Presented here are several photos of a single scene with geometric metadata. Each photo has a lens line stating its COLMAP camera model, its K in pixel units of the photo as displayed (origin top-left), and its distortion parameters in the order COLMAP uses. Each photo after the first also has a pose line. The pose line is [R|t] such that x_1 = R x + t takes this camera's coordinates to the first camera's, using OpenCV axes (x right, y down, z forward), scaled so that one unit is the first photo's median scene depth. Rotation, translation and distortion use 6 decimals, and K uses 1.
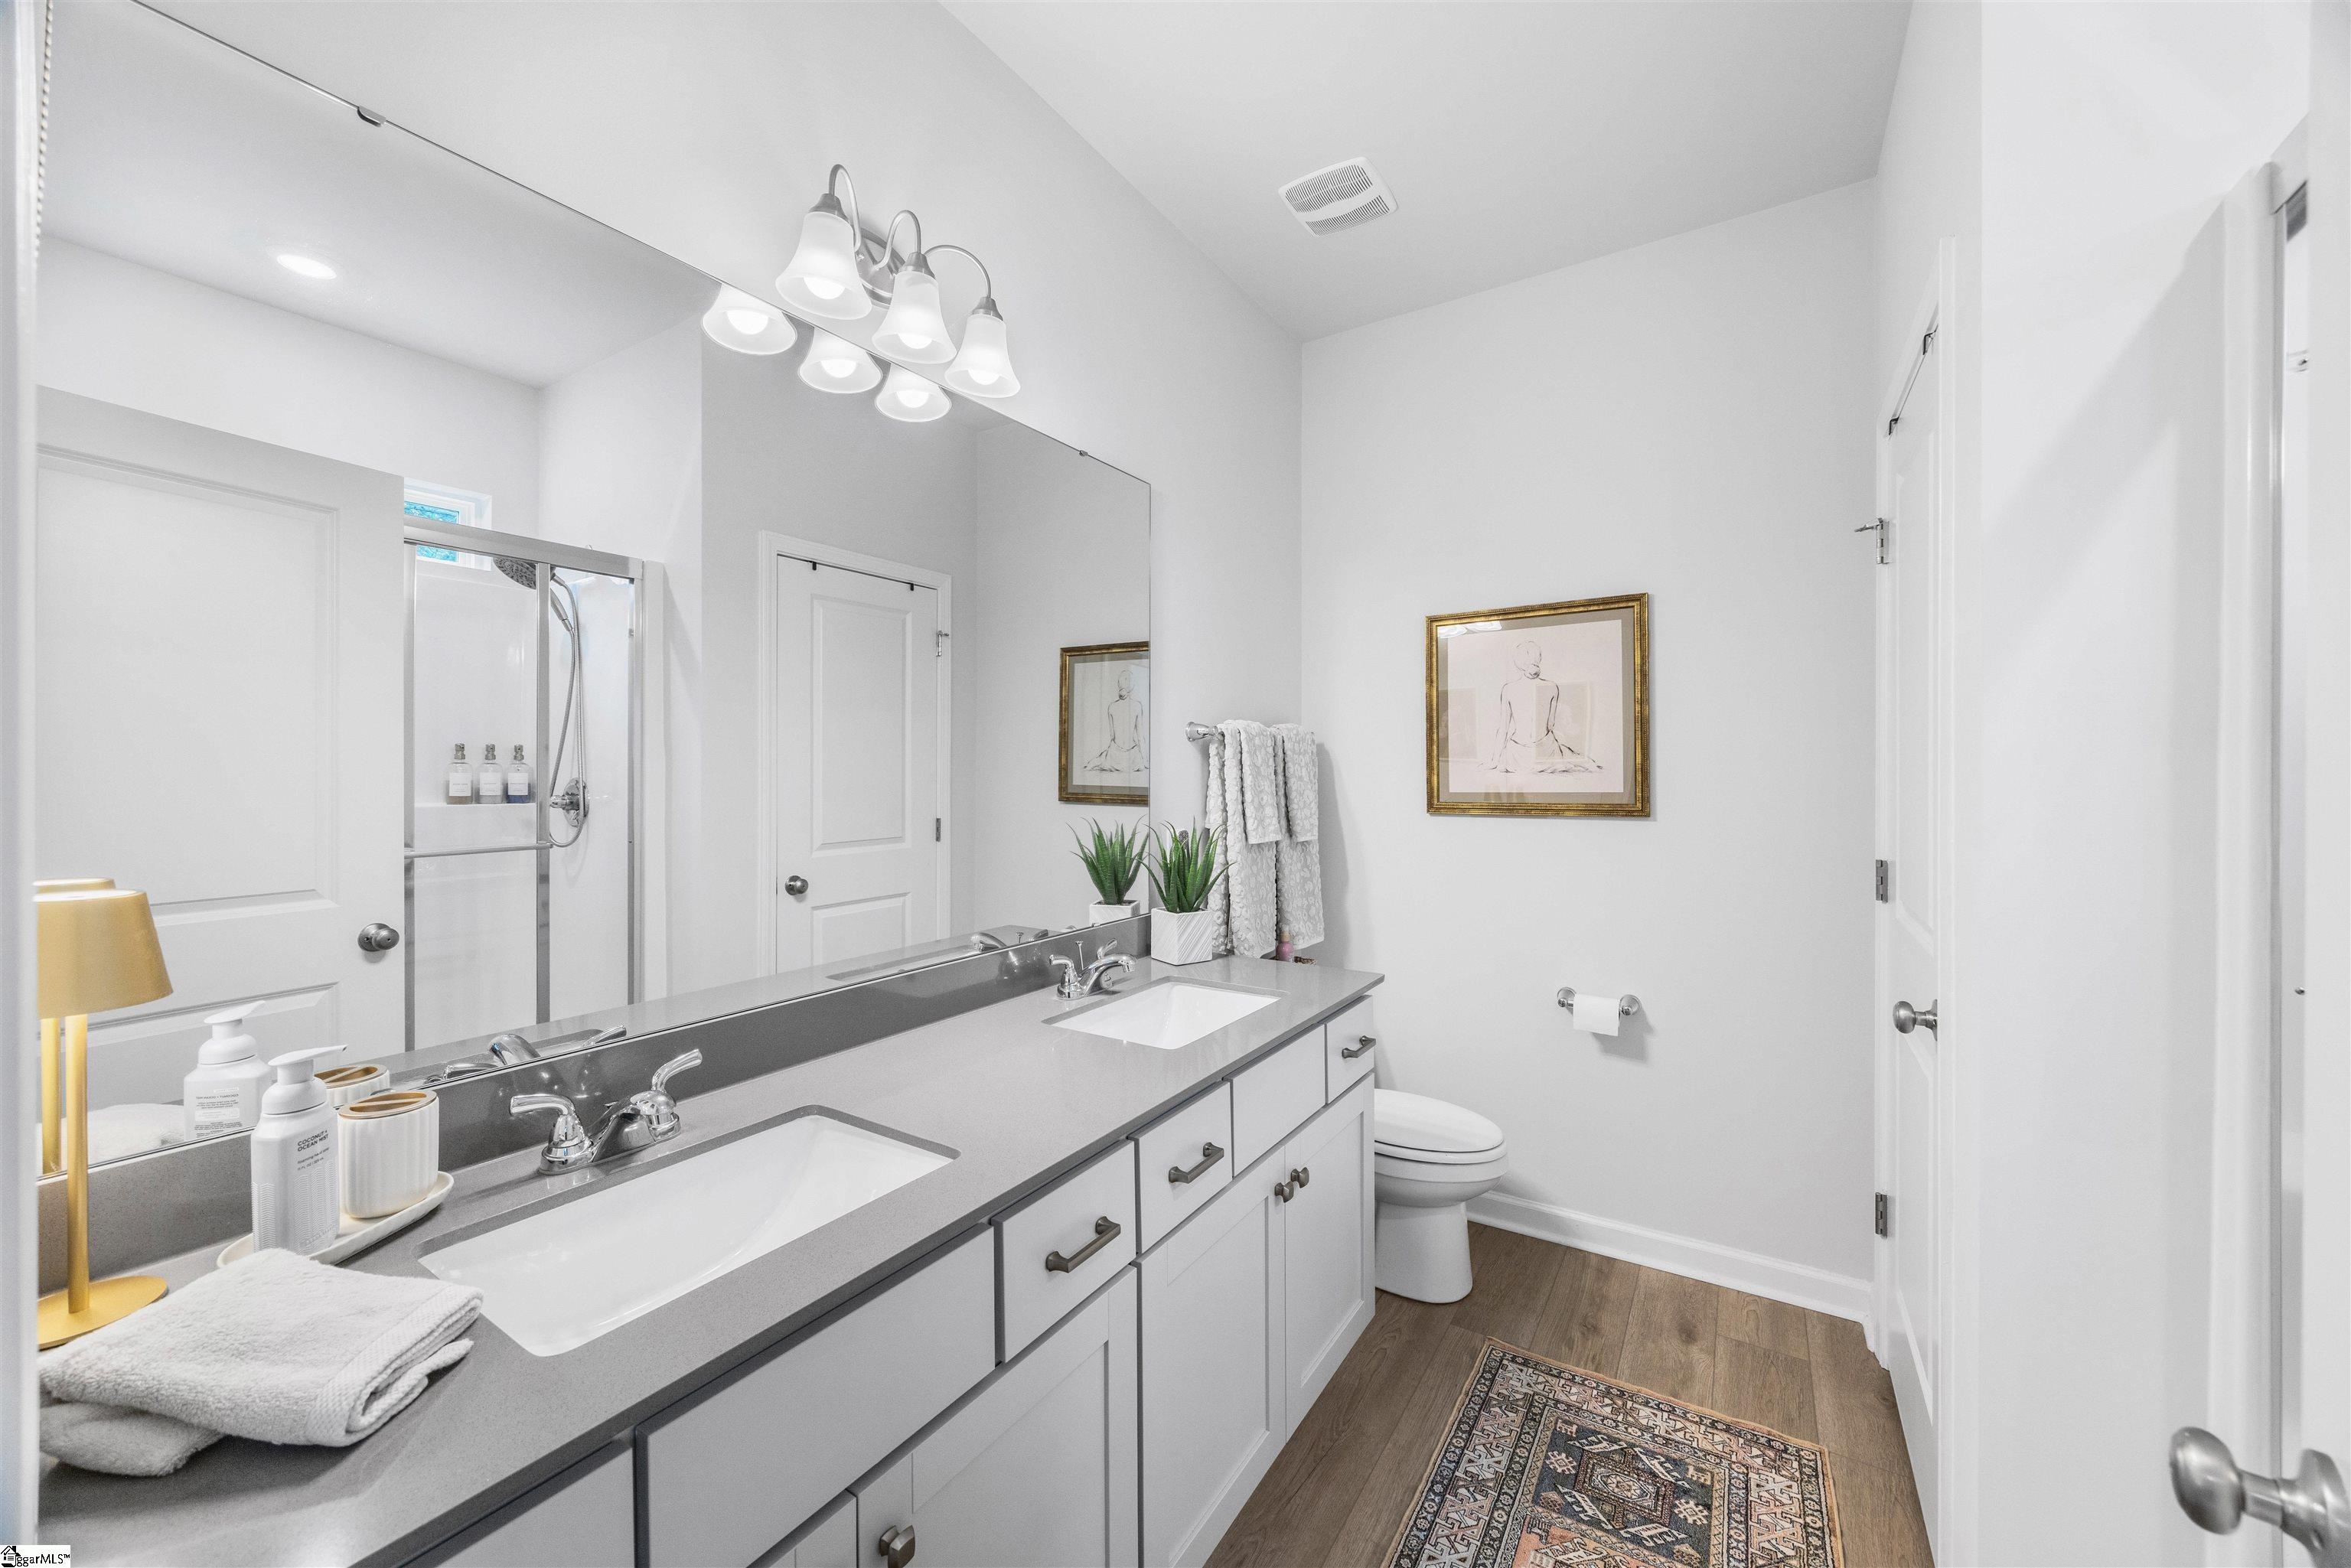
lens RADIAL K [[881.1, 0, 1187.5], [0, 881.1, 775.5], [0, 0, 1]] dist [-0.001155, -0.000083]
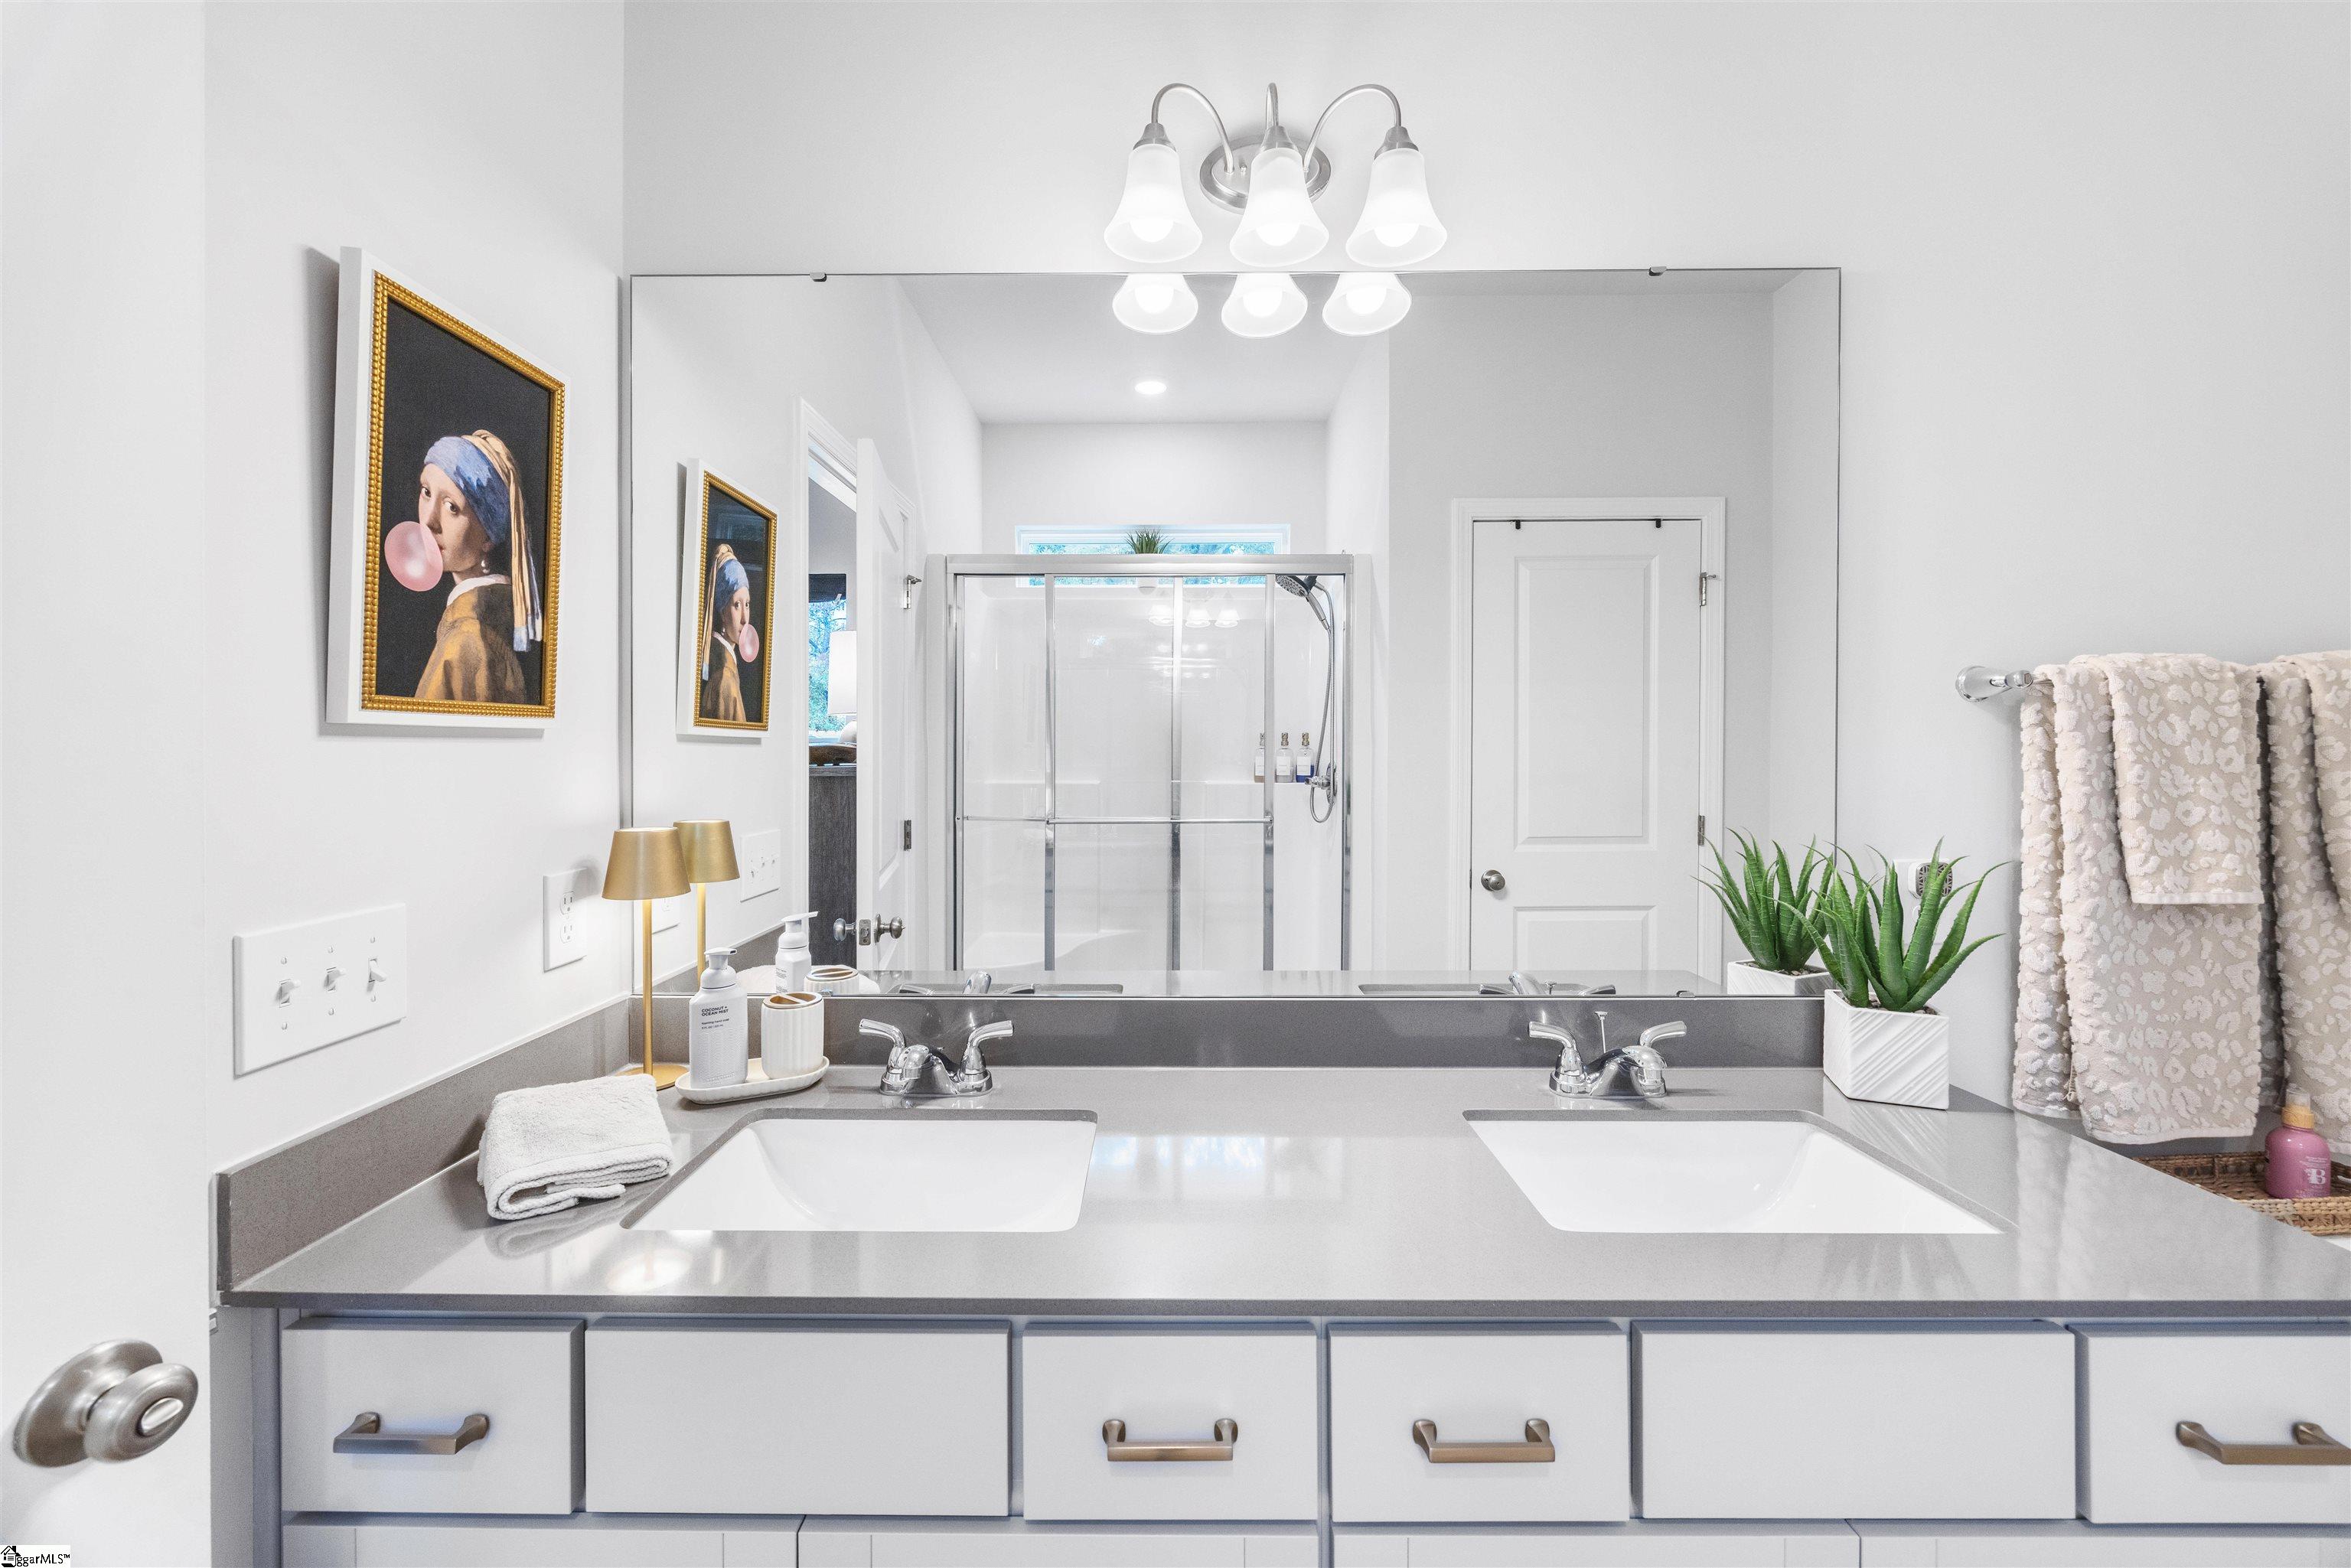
lens RADIAL K [[904.9, 0, 1171.8], [0, 904.9, 763.3], [0, 0, 1]] dist [-0.004577, -0.000032]
pose [[0.523852, 0.007256, -0.851779, 0.234064], [-0.002652, 0.999973, 0.006888, -0.002764], [0.851805, -0.001349, 0.523857, 0.301324]]
